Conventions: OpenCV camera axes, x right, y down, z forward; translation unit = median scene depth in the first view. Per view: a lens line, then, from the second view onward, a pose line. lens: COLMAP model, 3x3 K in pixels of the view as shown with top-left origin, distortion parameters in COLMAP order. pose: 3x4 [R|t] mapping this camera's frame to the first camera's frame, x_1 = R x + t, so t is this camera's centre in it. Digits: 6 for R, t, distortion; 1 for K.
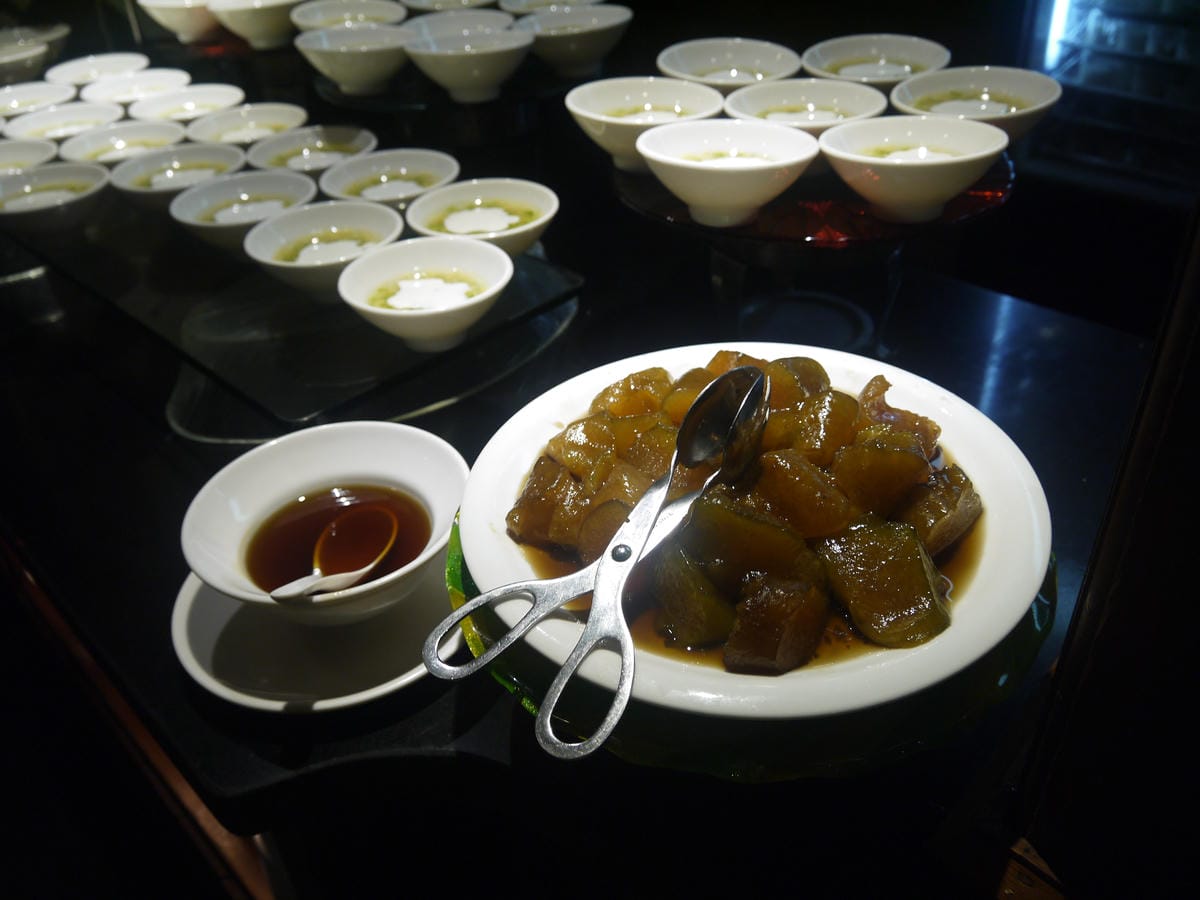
lens RADIAL K [[991.6, 0, 600.0], [0, 991.6, 450.0], [0, 0, 1]] dist [-0.053563, 0.007801]
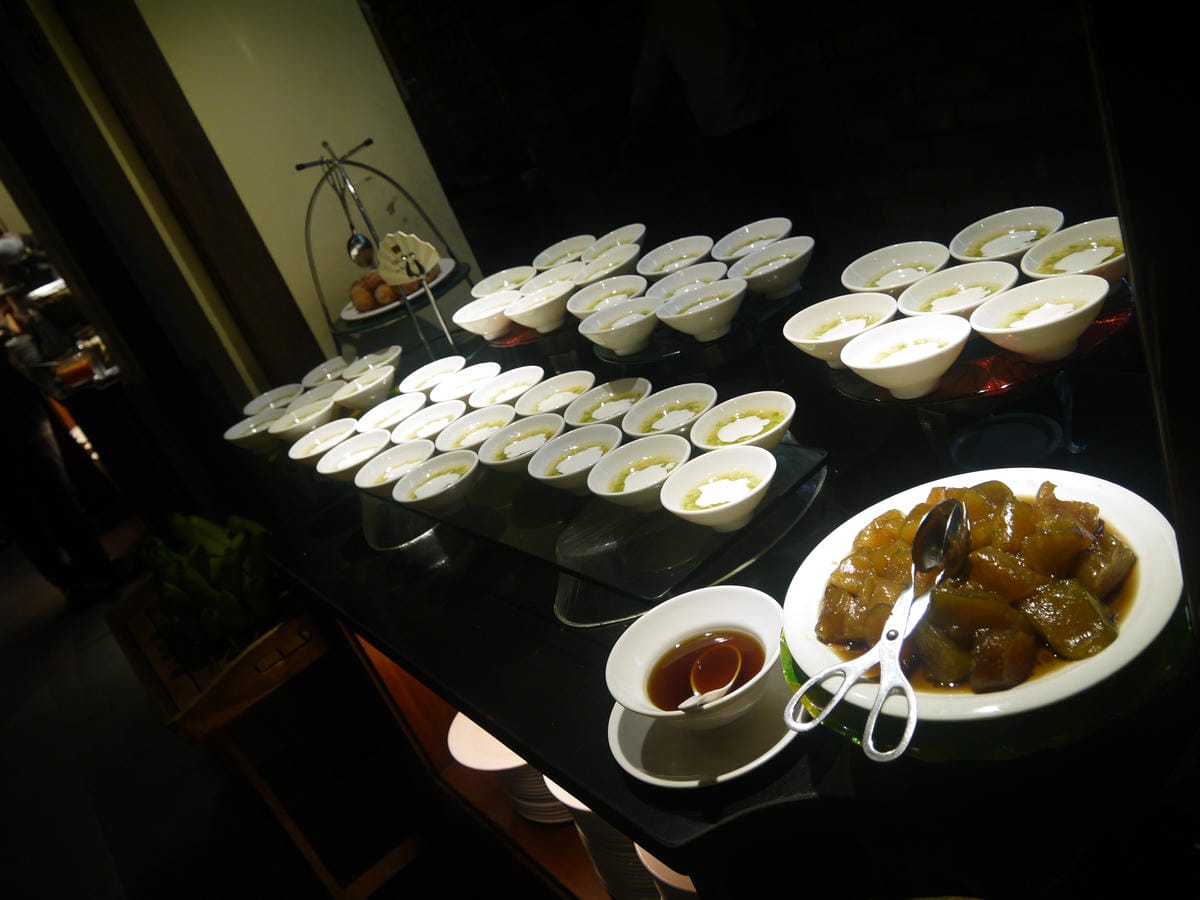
lens RADIAL K [[991.6, 0, 600.0], [0, 991.6, 450.0], [0, 0, 1]] dist [-0.053563, 0.007801]
pose [[0.940447, -0.239642, -0.241103, 0.027179], [0.199969, 0.963551, -0.177713, 0.004557], [0.274902, 0.118917, 0.954090, -0.552073]]
